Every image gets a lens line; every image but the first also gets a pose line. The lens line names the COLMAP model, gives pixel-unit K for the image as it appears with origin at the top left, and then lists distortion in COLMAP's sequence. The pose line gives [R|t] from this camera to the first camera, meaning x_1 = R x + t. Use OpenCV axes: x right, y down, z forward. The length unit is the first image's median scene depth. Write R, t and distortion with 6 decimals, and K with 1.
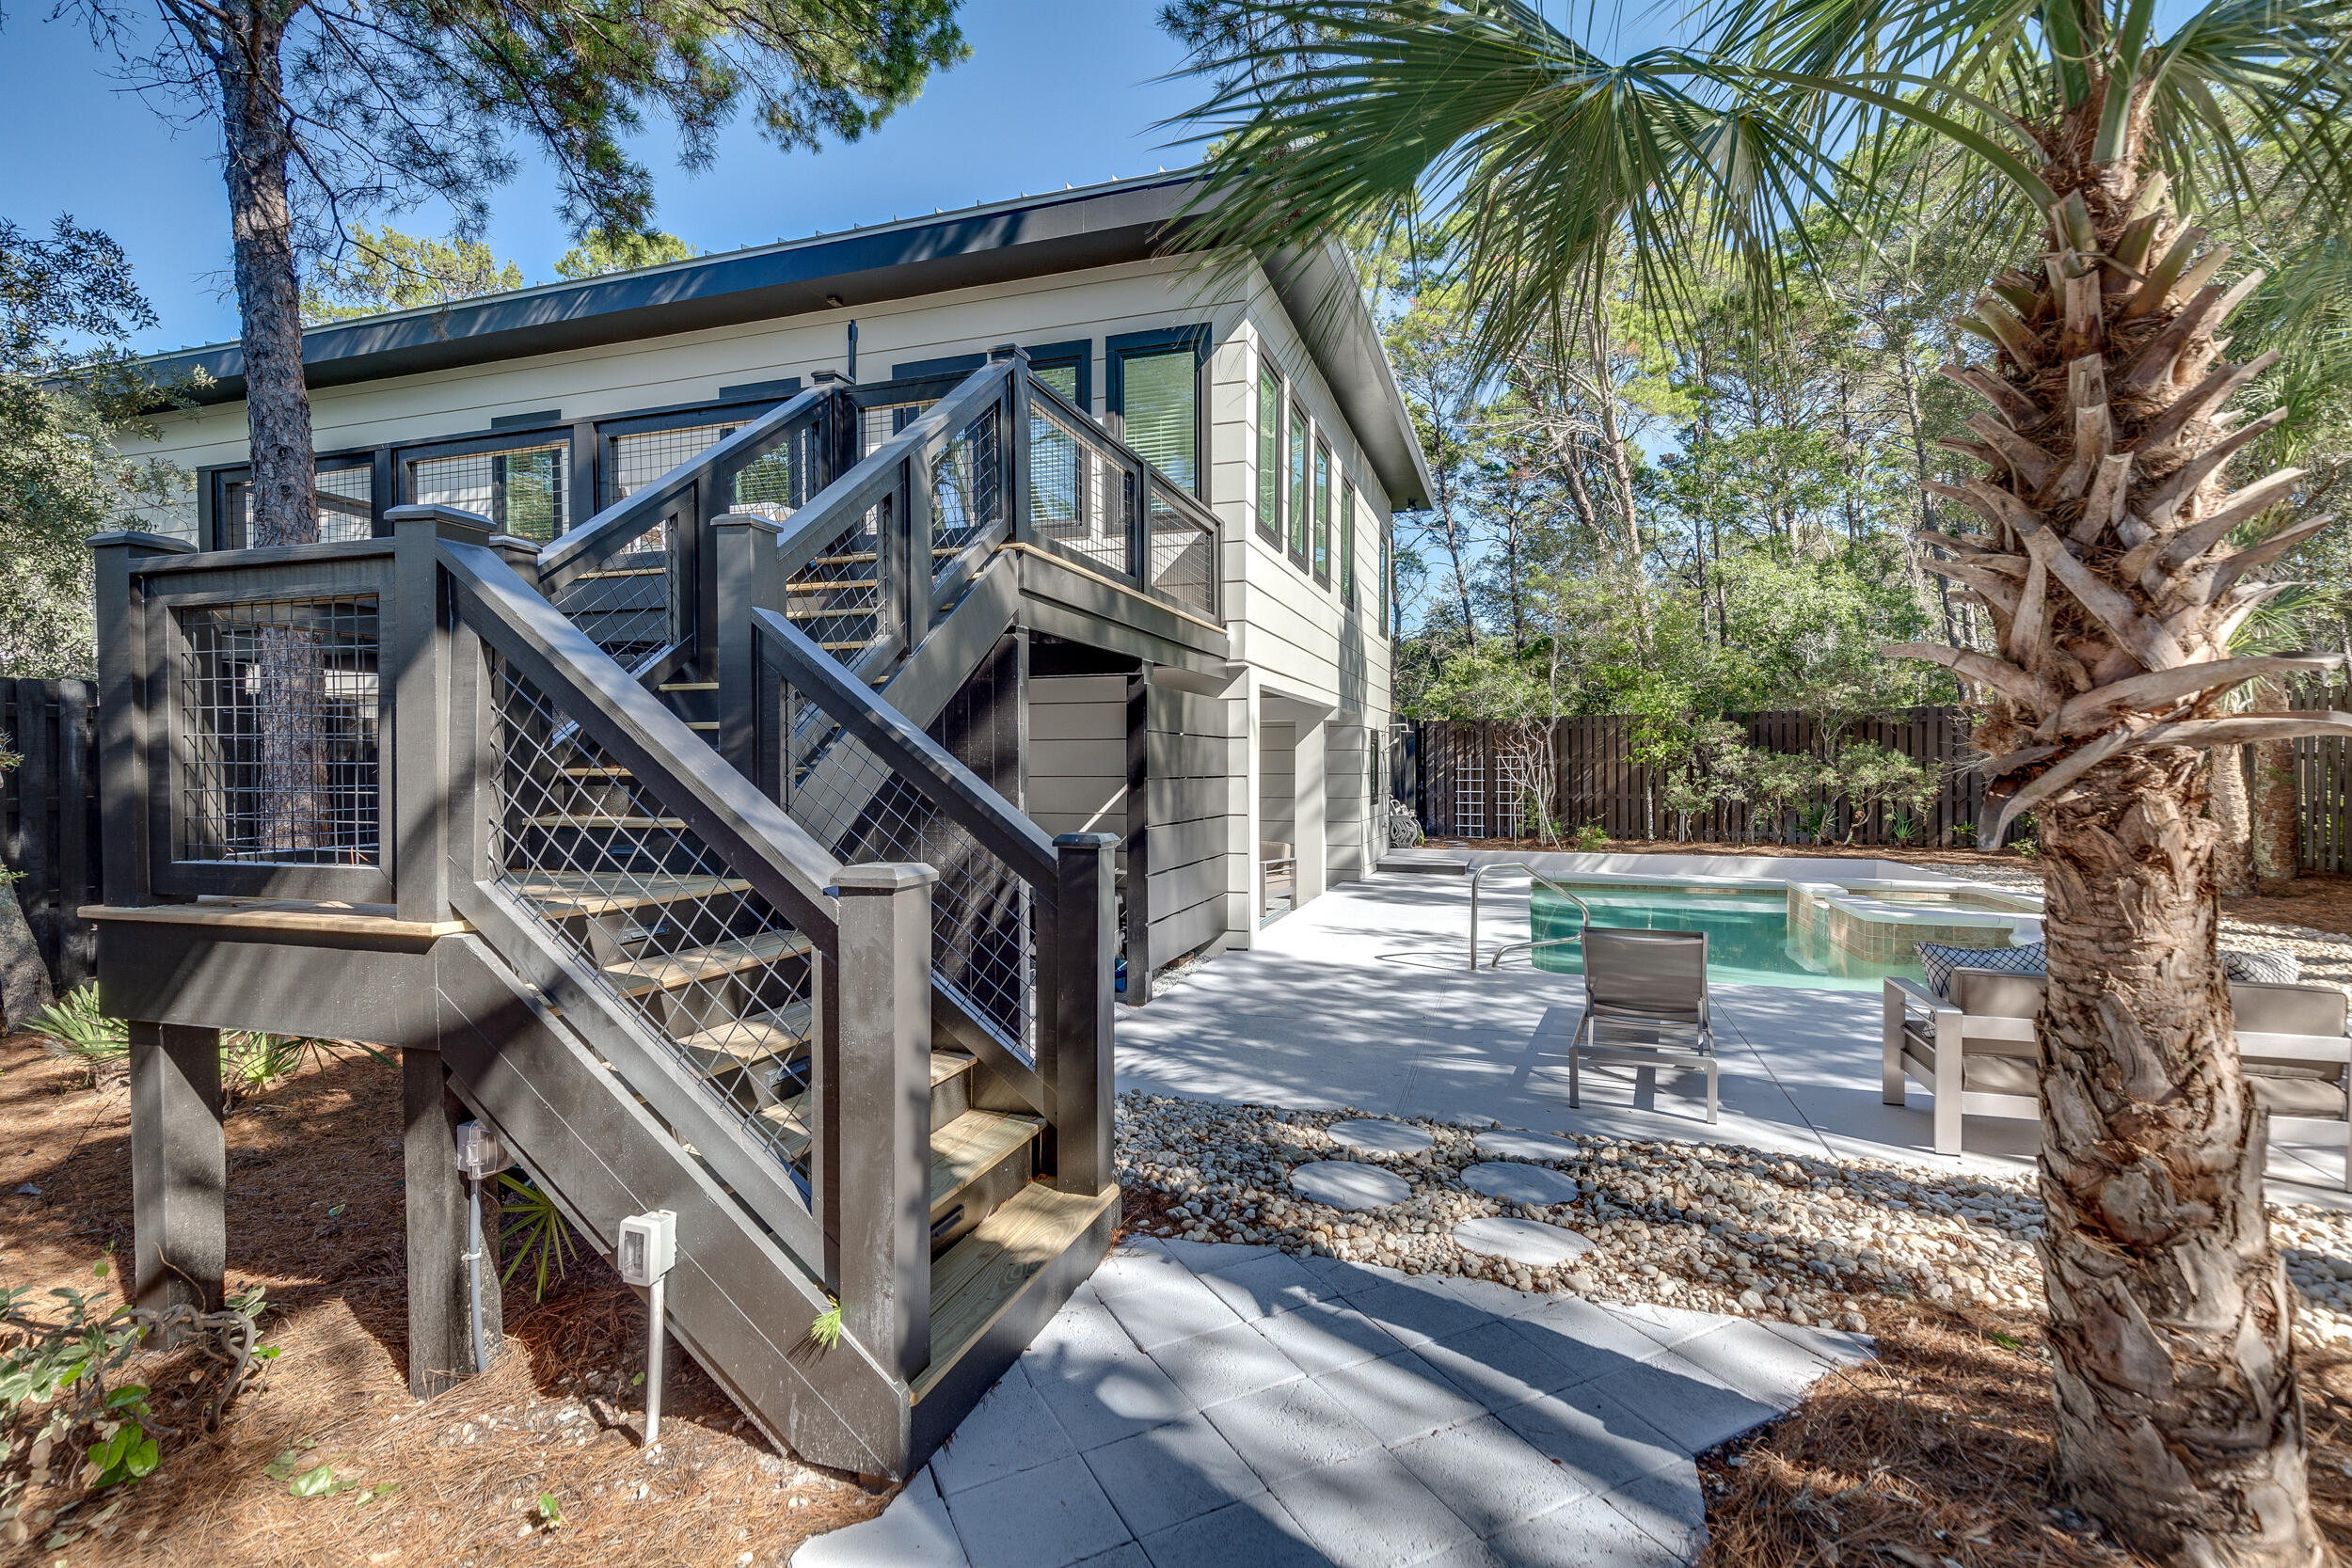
lens RADIAL K [[1031.4, 0, 1176.0], [0, 1031.4, 784.0], [0, 0, 1]] dist [0.009297, -0.000092]
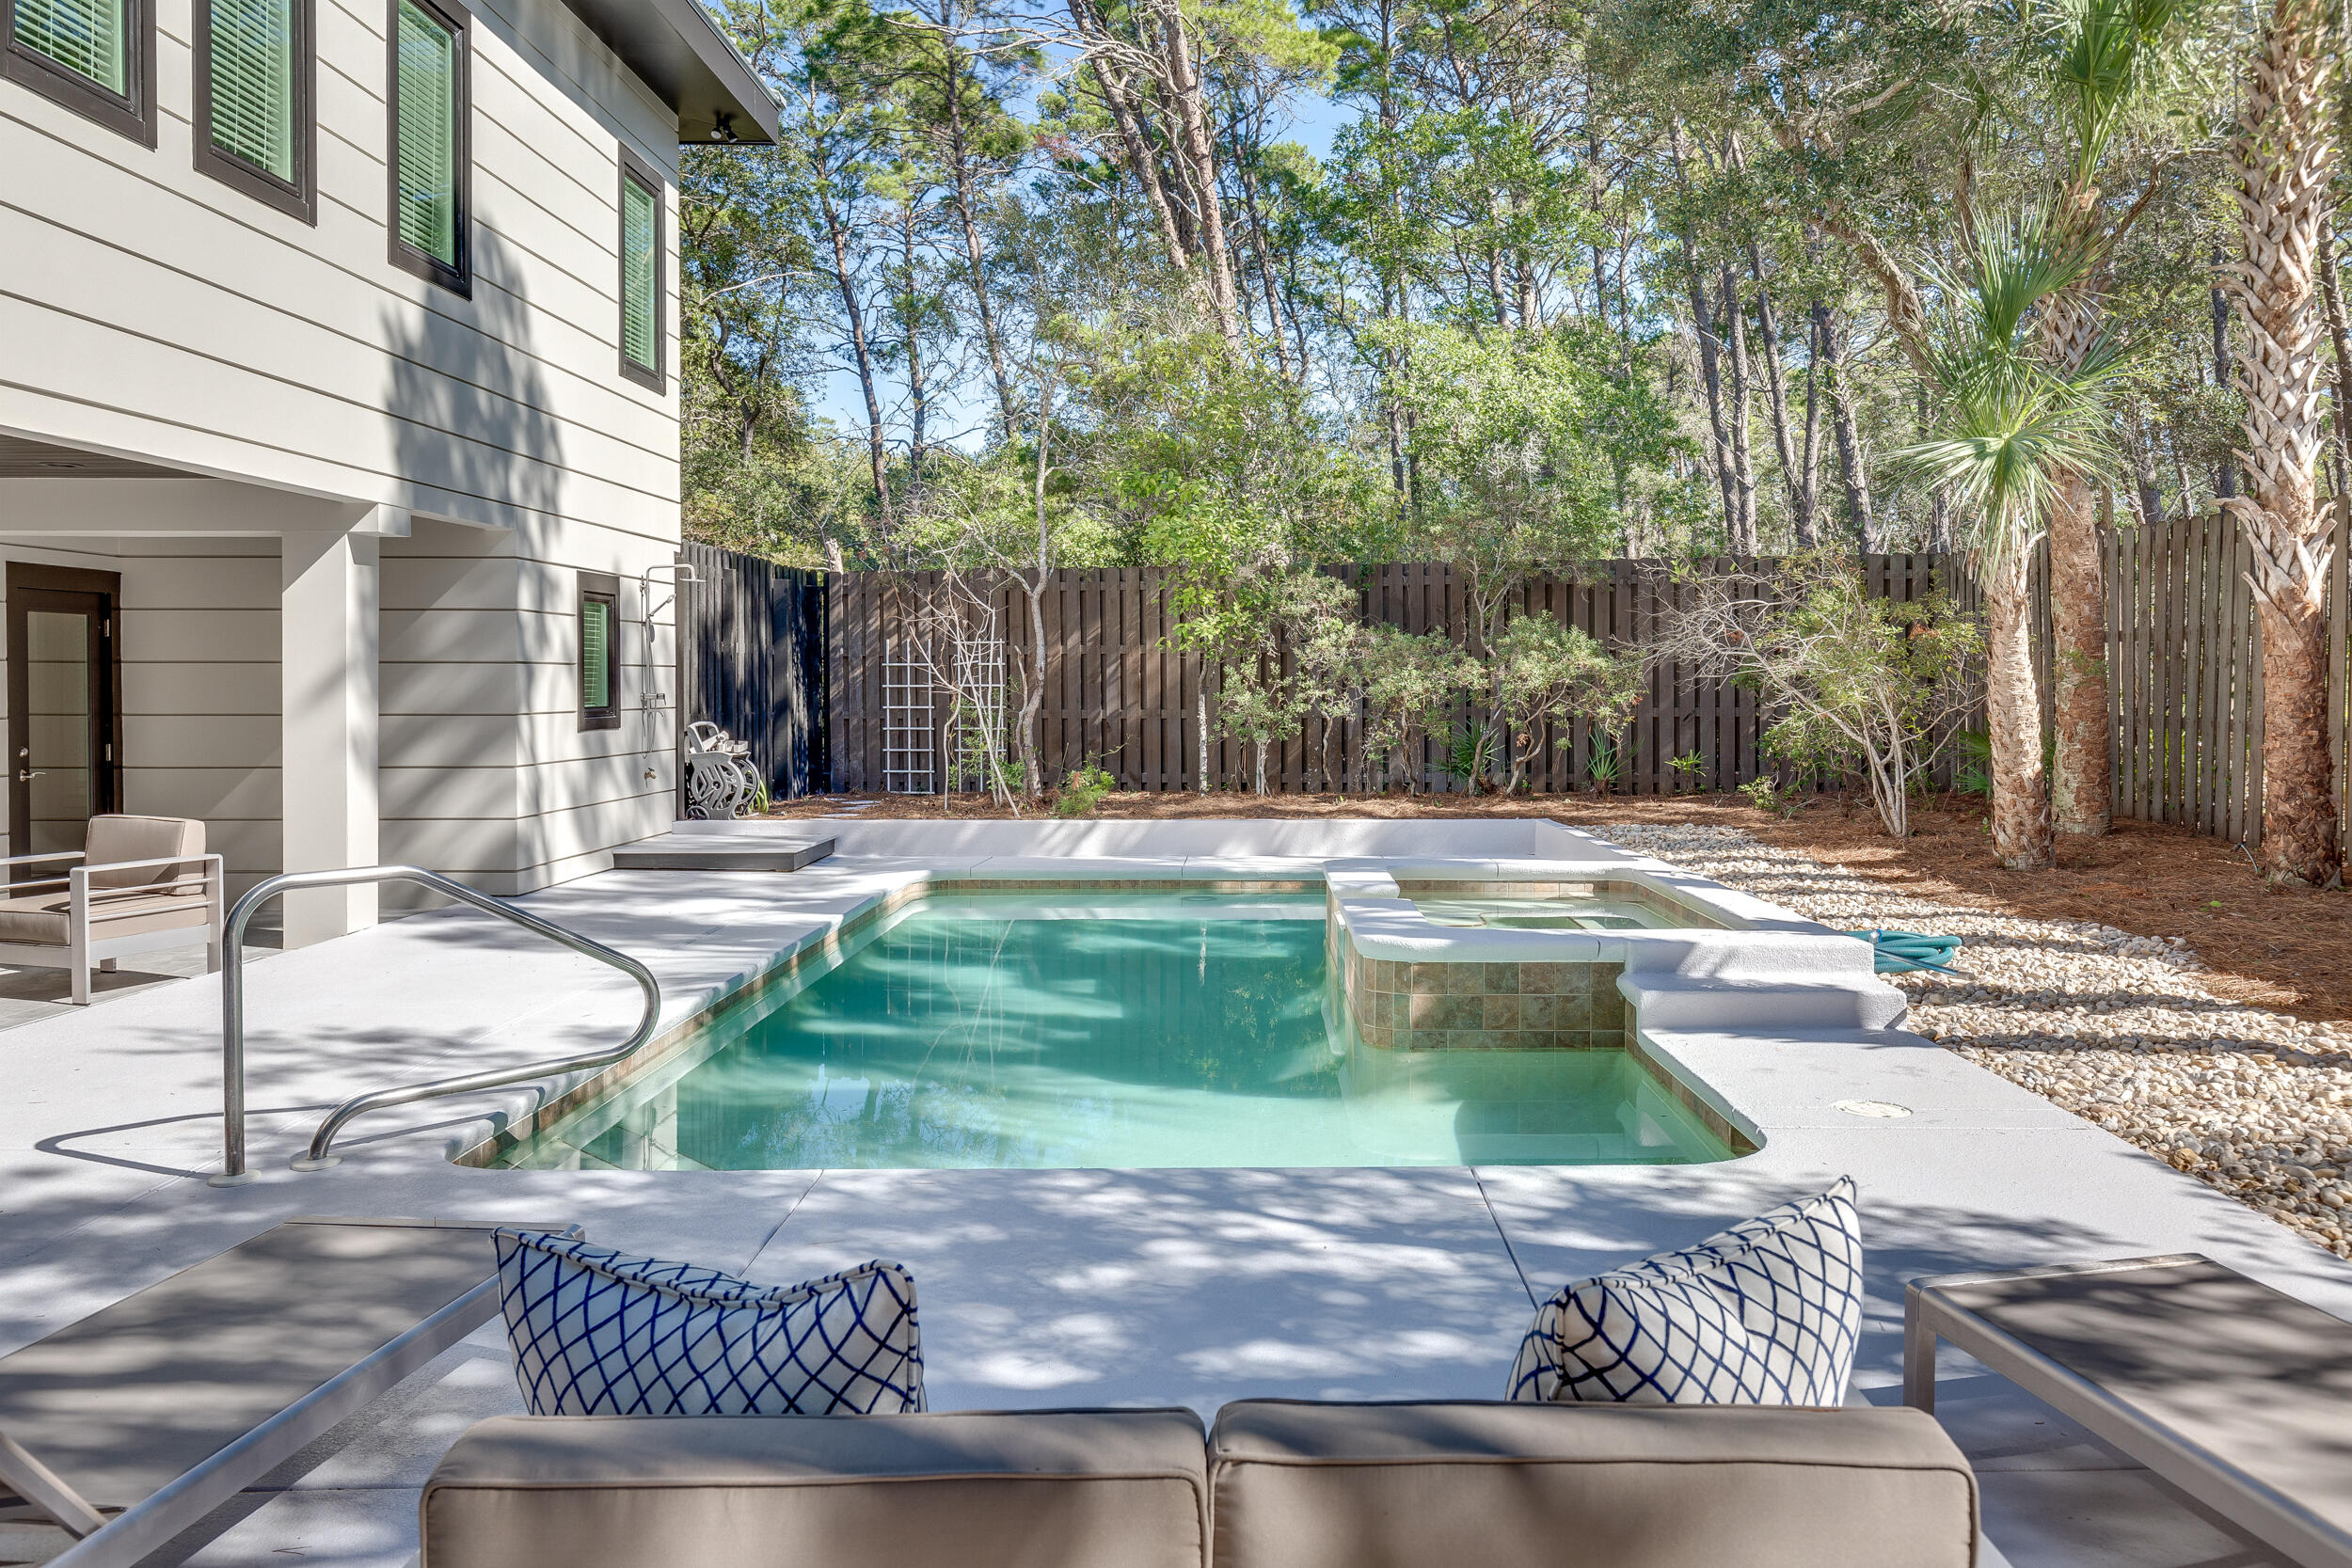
lens RADIAL K [[1689.3, 0, 1179.8], [0, 1689.3, 701.6], [0, 0, 1]] dist [0.005804, -0.000741]
pose [[0.954857, -0.003736, 0.297041, 0.198279], [0.005161, 0.999979, -0.004014, 0.010673], [-0.297020, 0.005366, 0.954856, 0.163778]]
